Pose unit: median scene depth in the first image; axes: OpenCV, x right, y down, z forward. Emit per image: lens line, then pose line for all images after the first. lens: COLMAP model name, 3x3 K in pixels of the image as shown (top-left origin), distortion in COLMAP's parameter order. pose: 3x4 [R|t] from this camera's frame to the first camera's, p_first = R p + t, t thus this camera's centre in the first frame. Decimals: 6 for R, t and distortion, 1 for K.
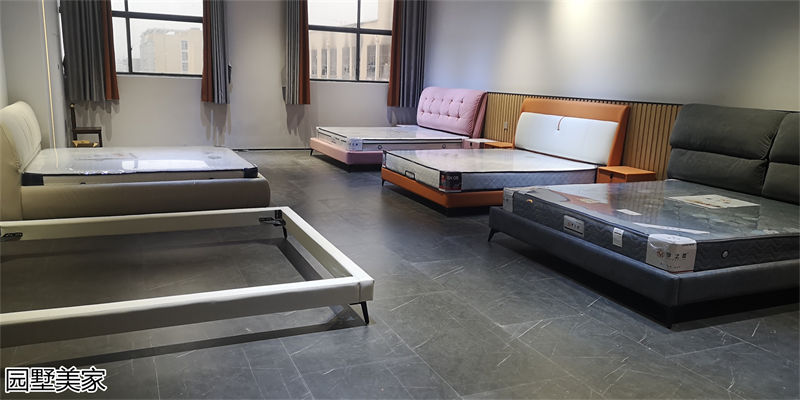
lens RADIAL K [[639.3, 0, 399.9], [0, 639.3, 203.0], [0, 0, 1]] dist [0.062794, -0.102273]
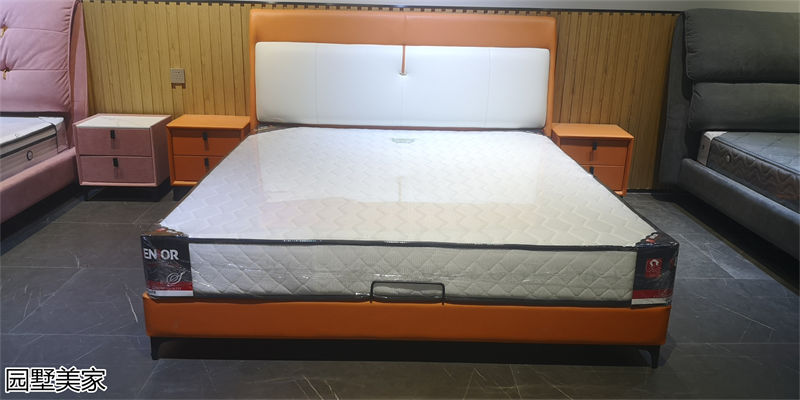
lens RADIAL K [[623.5, 0, 386.8], [0, 623.5, 200.3], [0, 0, 1]] dist [0.061017, -0.087871]
pose [[0.384299, -0.244989, 0.890109, -0.282241], [0.169646, 0.966469, 0.192763, -0.157775], [-0.907488, 0.076925, 0.412974, 1.133612]]
